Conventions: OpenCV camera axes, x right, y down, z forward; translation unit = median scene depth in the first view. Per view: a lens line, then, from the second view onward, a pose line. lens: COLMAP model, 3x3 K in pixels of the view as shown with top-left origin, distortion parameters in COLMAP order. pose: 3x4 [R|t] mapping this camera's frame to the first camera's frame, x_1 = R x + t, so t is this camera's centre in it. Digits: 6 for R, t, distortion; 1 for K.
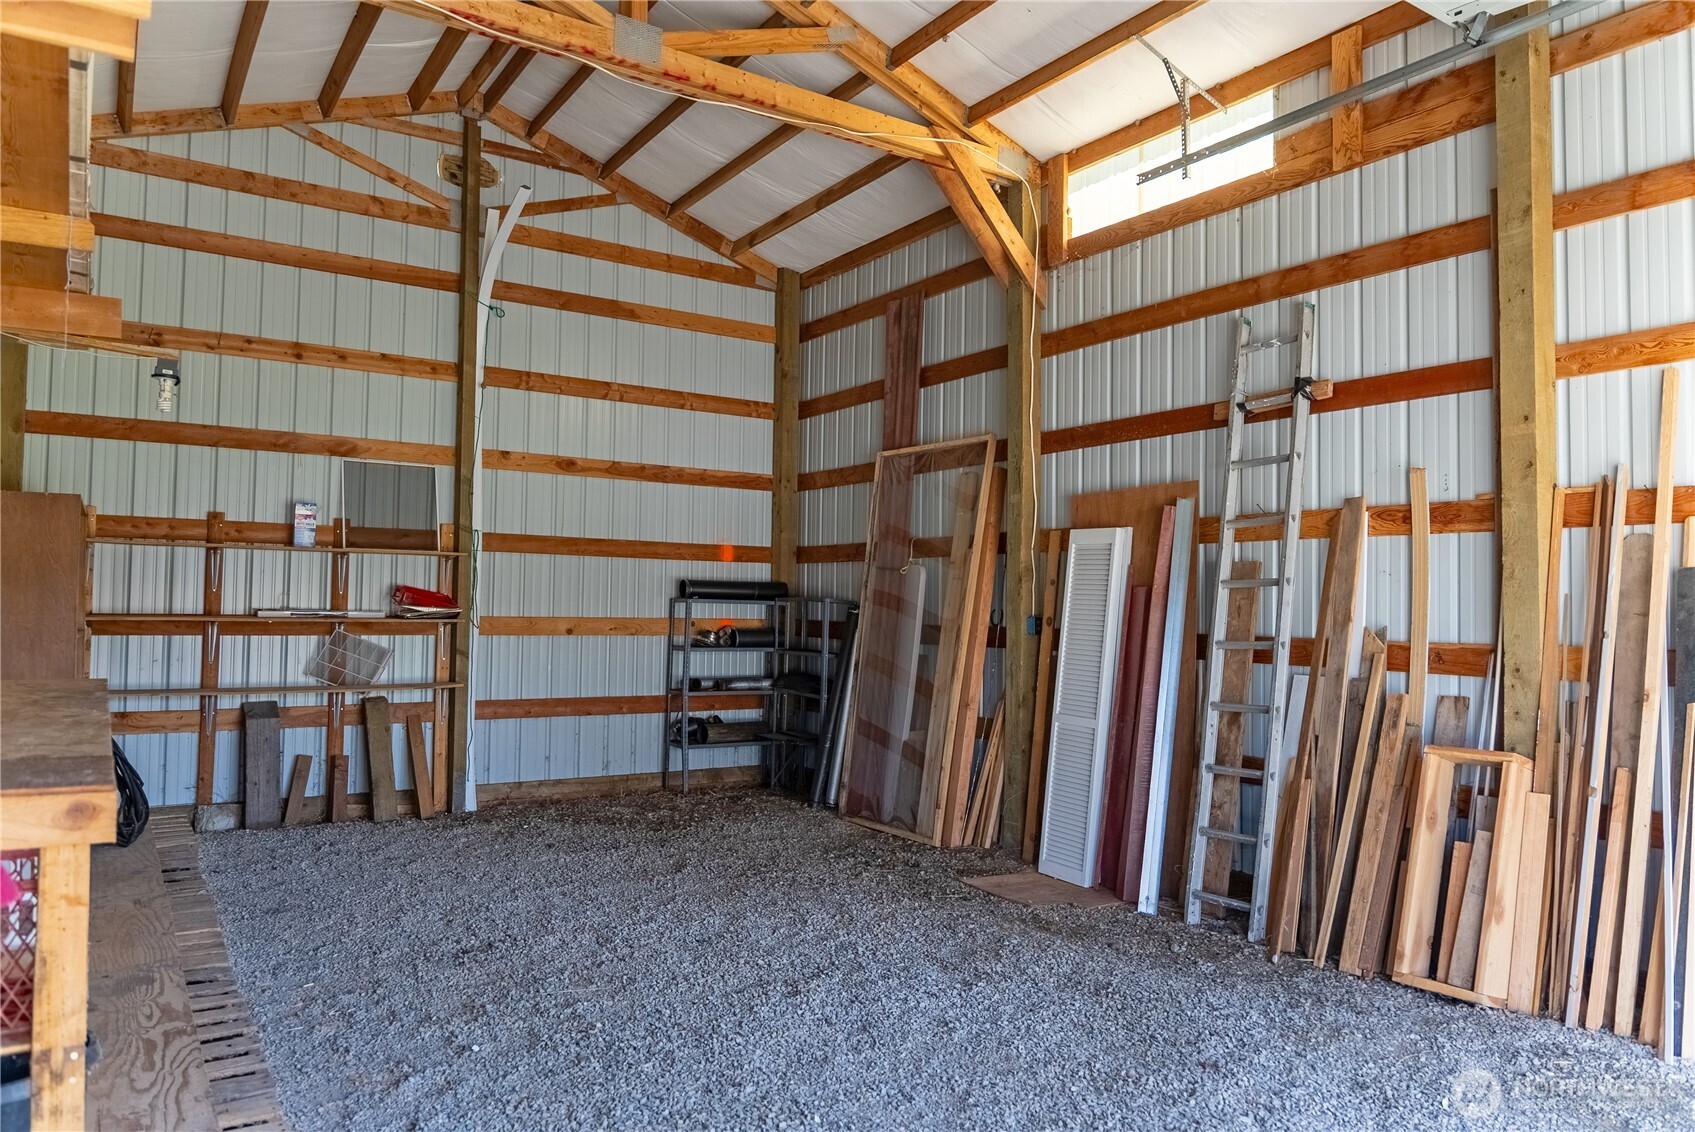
lens RADIAL K [[1155.0, 0, 852.9], [0, 1155.0, 568.4], [0, 0, 1]] dist [-0.007819, -0.009117]
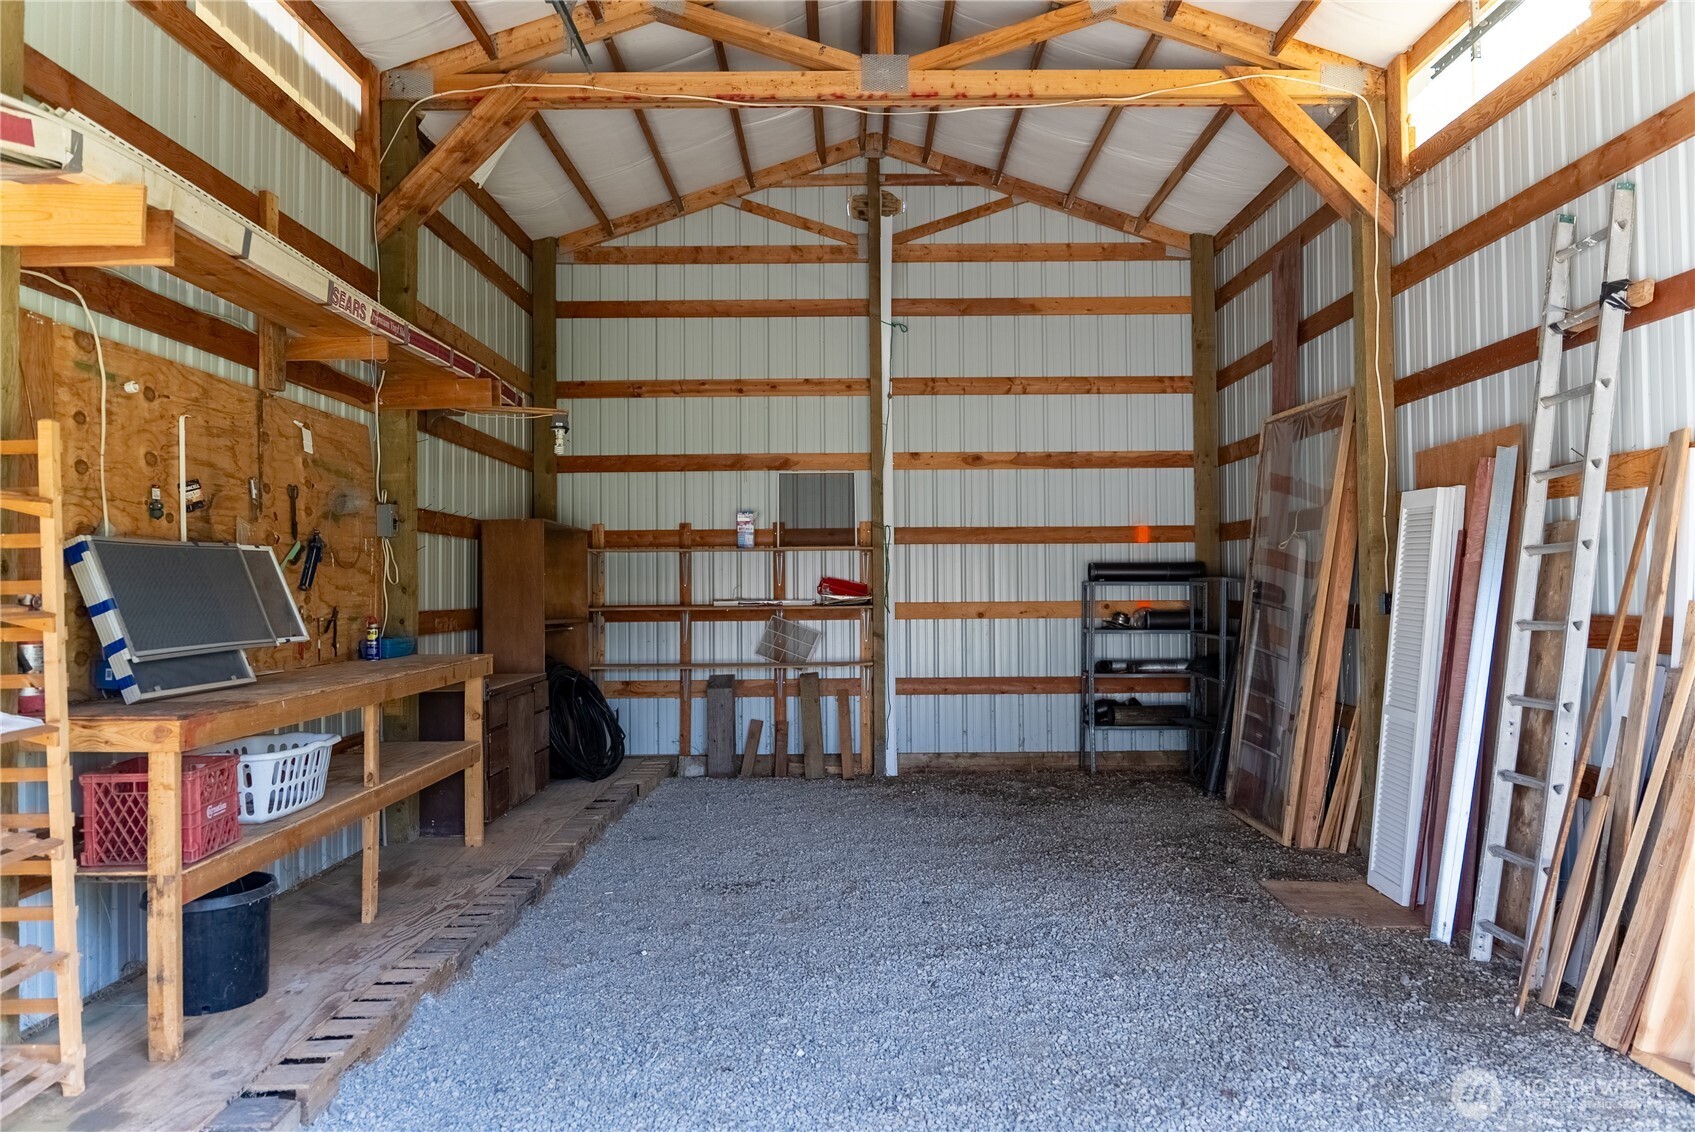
lens RADIAL K [[1155.0, 0, 851.4], [0, 1155.0, 566.5], [0, 0, 1]] dist [-0.007819, -0.009117]
pose [[0.833558, -0.032912, -0.551450, 0.290288], [0.040520, 0.999177, 0.001615, 0.003473], [0.550944, -0.023691, 0.834206, 0.049143]]
